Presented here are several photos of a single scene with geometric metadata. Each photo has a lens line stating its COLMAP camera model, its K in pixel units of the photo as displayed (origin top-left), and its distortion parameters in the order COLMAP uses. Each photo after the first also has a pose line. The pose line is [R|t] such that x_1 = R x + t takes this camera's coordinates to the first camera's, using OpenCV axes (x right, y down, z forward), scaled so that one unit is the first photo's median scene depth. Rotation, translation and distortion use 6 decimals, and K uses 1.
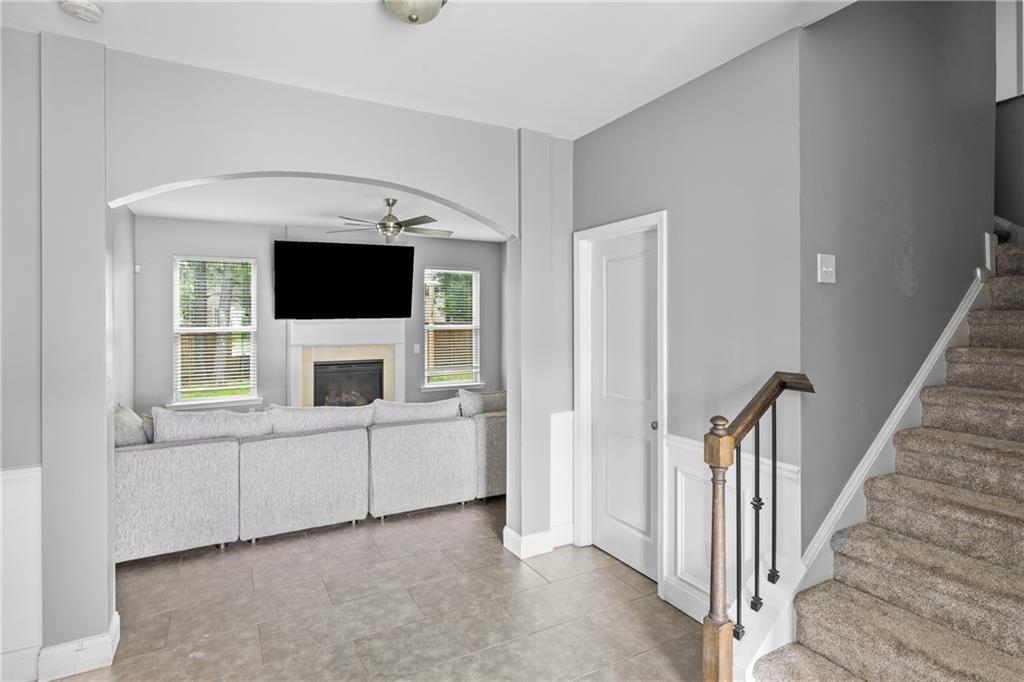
lens RADIAL K [[534.7, 0, 517.0], [0, 534.7, 317.0], [0, 0, 1]] dist [0.002142, 0.000441]
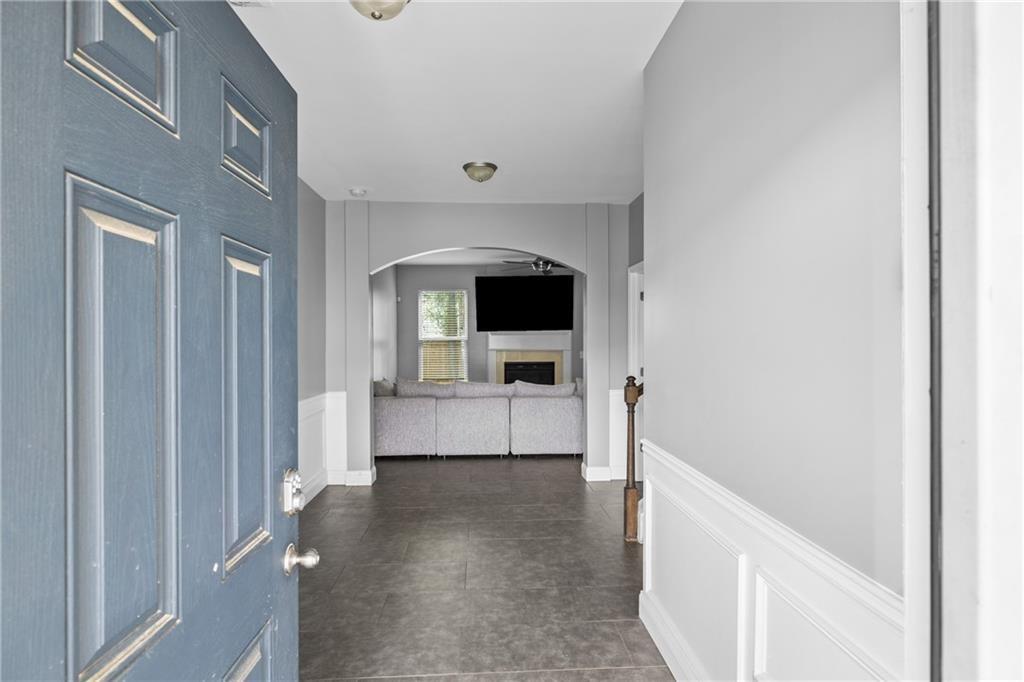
lens RADIAL K [[534.7, 0, 510.2], [0, 534.7, 337.9], [0, 0, 1]] dist [0.002142, 0.000441]
pose [[0.899630, -0.001375, -0.436651, 0.270352], [0.004563, 0.999970, 0.006252, 0.014135], [0.436629, -0.007617, 0.899609, -0.272887]]
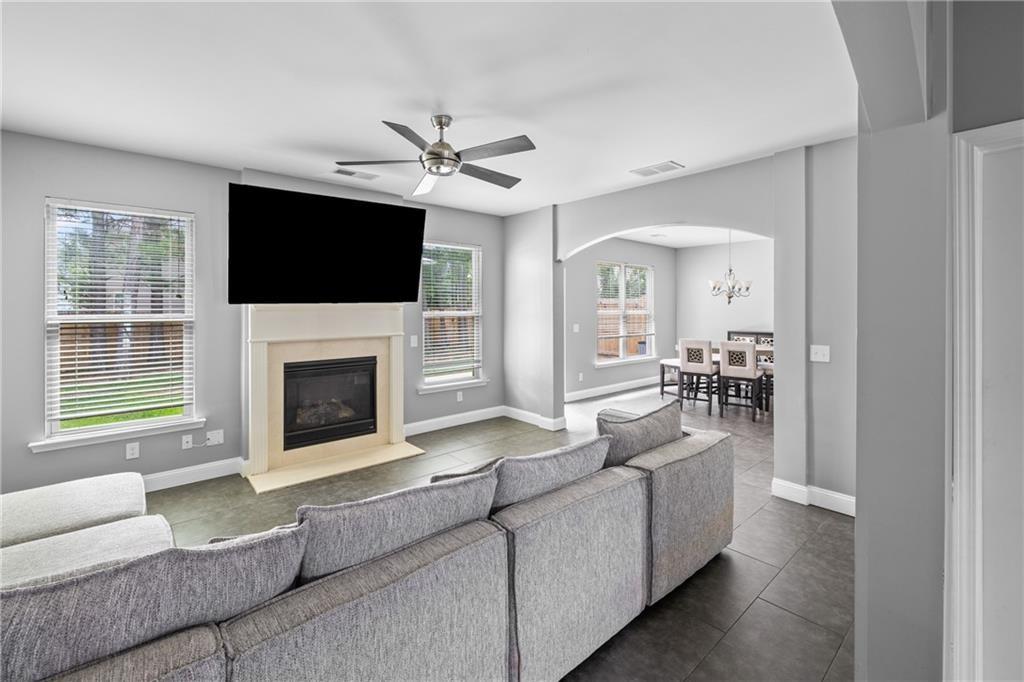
lens RADIAL K [[444.6, 0, 507.7], [0, 444.6, 305.5], [0, 0, 1]] dist [0.002469, -0.000035]
pose [[0.978060, 0.001149, 0.208320, -0.238640], [-0.001760, 0.999995, 0.002747, 0.005308], [-0.208316, -0.003053, 0.978057, 0.403904]]
